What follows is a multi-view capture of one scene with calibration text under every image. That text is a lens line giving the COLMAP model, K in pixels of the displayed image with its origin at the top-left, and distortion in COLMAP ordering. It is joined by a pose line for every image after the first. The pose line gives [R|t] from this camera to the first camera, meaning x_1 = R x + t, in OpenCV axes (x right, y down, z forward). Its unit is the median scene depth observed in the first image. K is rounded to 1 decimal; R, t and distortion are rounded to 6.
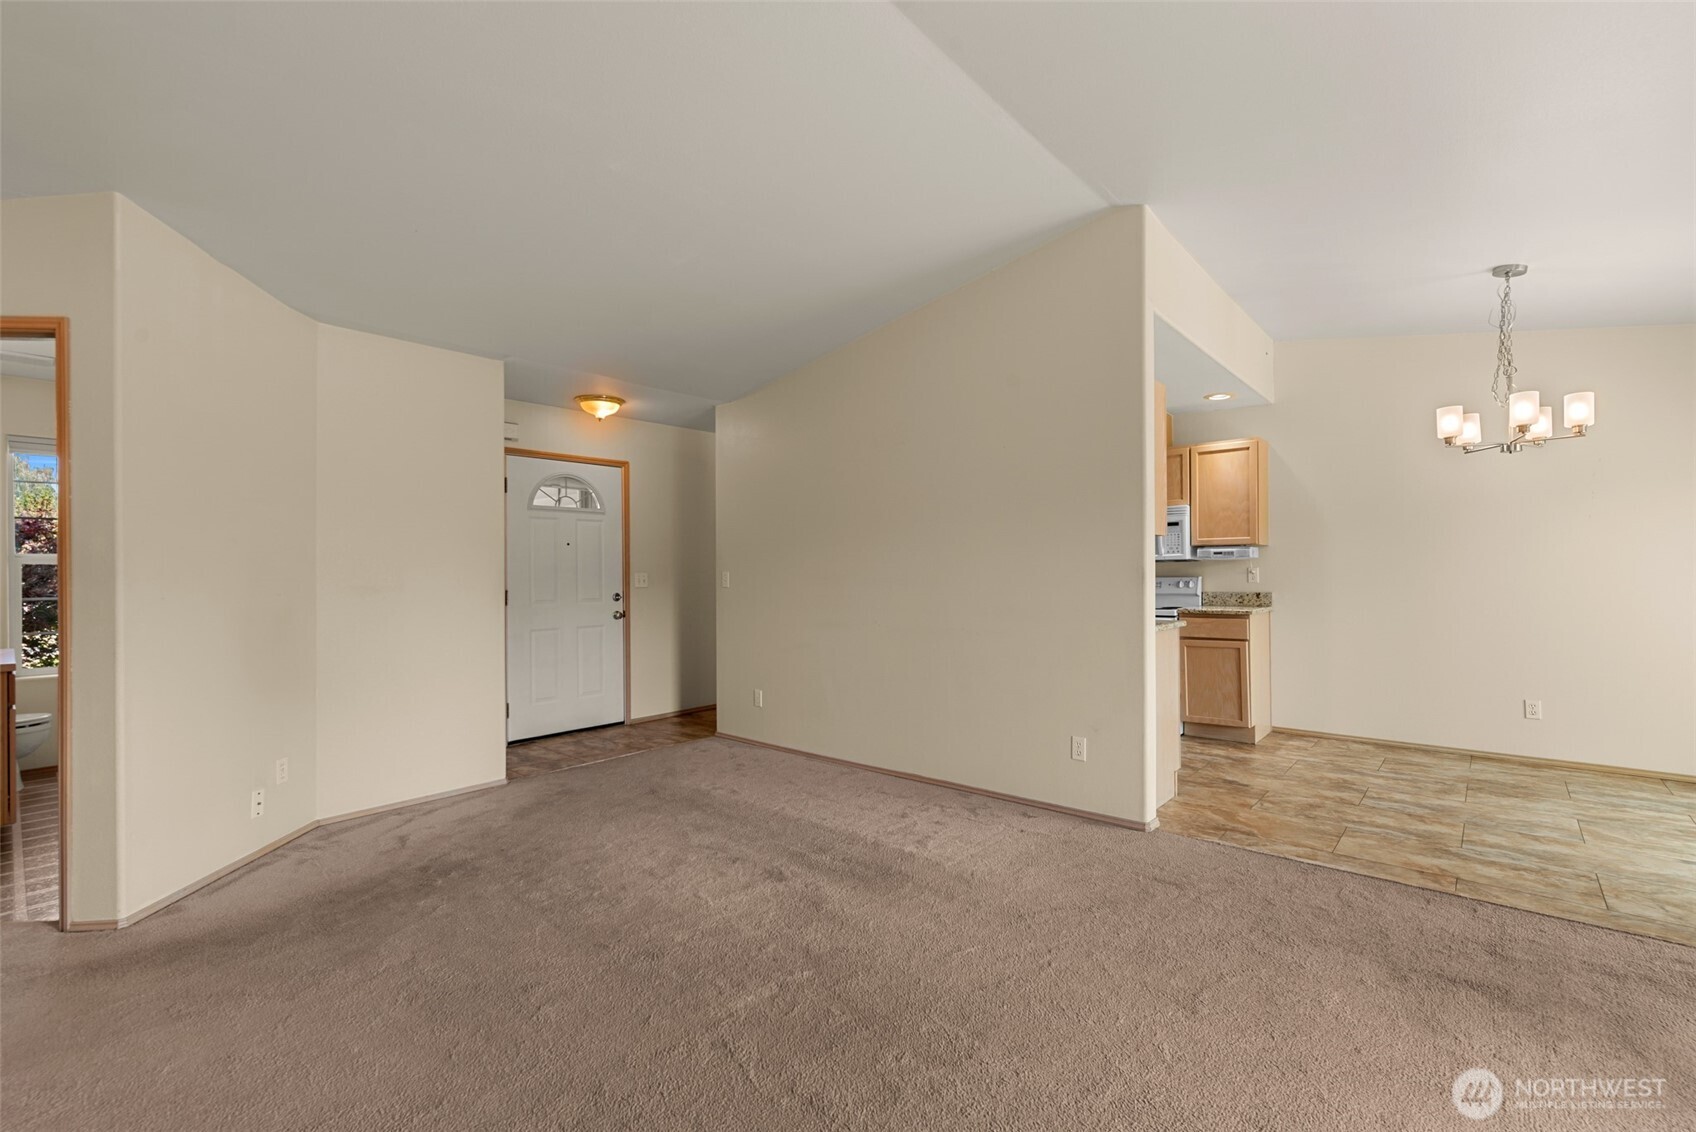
lens RADIAL K [[715.3, 0, 860.3], [0, 715.3, 572.1], [0, 0, 1]] dist [0.000976, -0.000296]
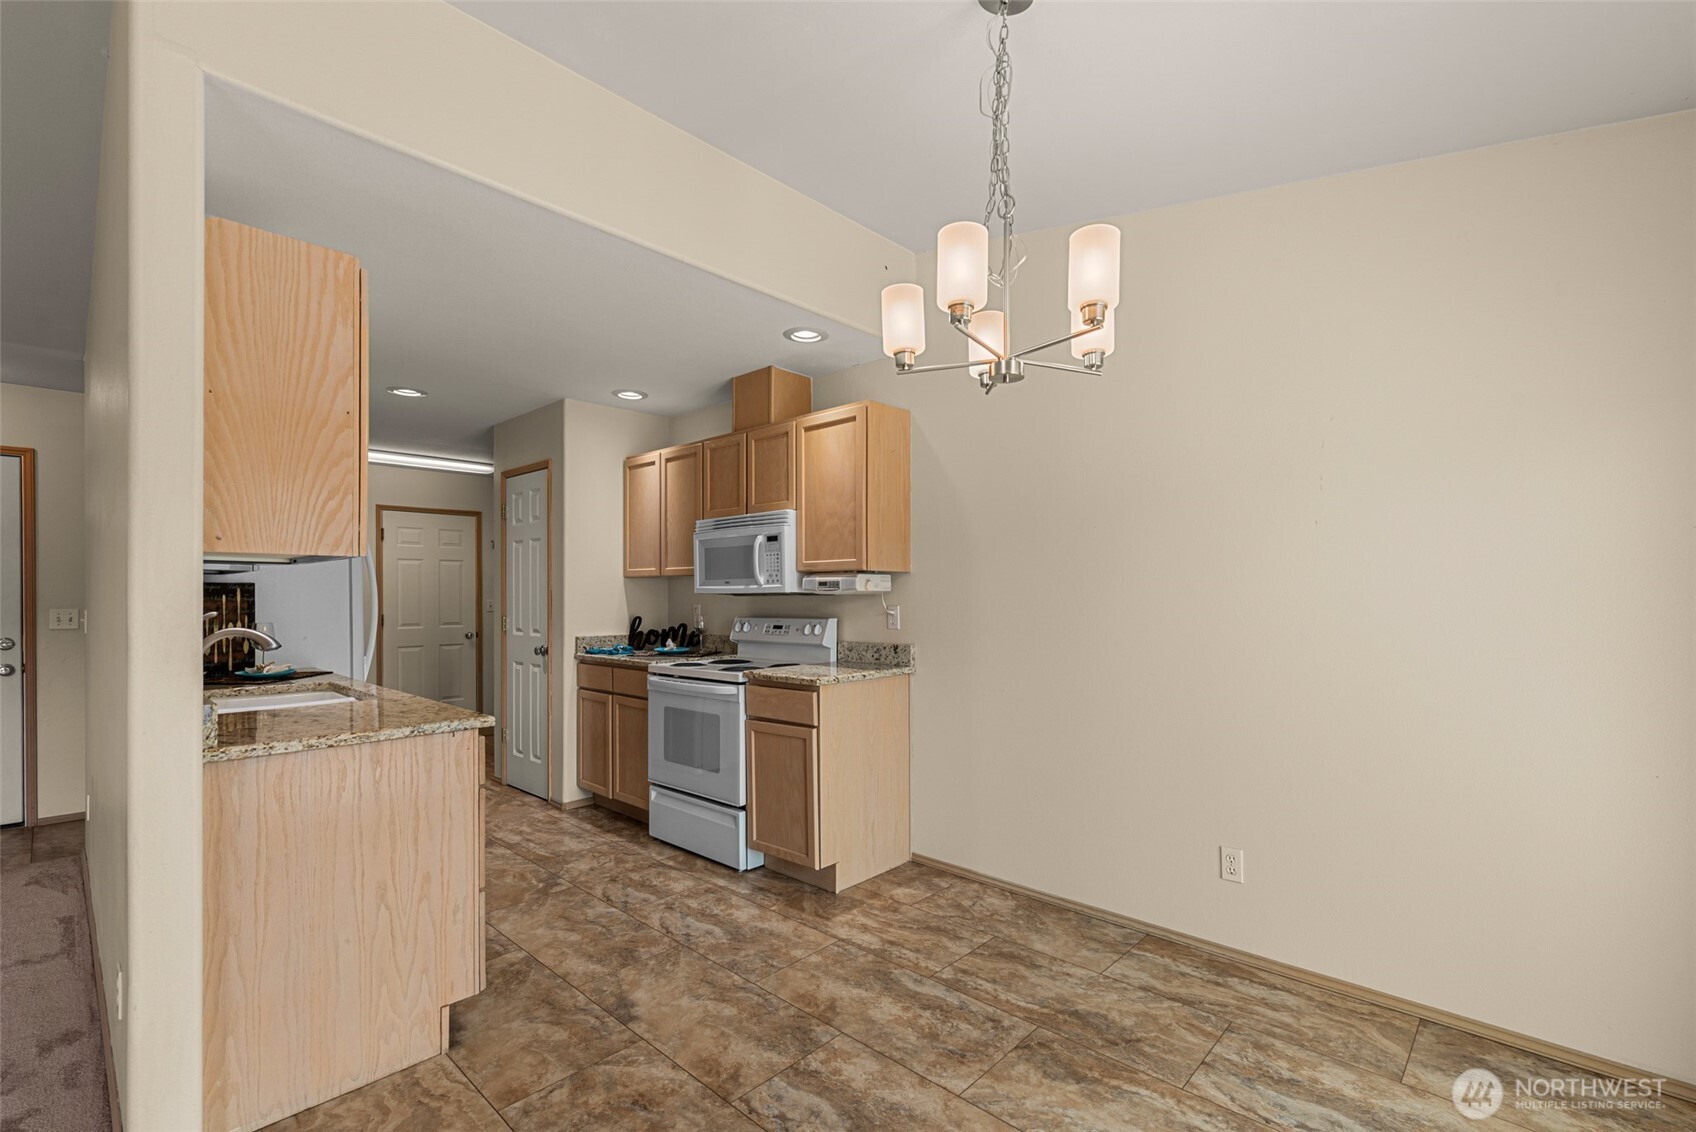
lens RADIAL K [[715.3, 0, 883.7], [0, 715.3, 598.2], [0, 0, 1]] dist [0.000976, -0.000296]
pose [[0.999558, 0.003087, -0.029575, 0.579909], [-0.002917, 0.999979, 0.005787, -0.017543], [0.029592, -0.005698, 0.999546, 0.365176]]
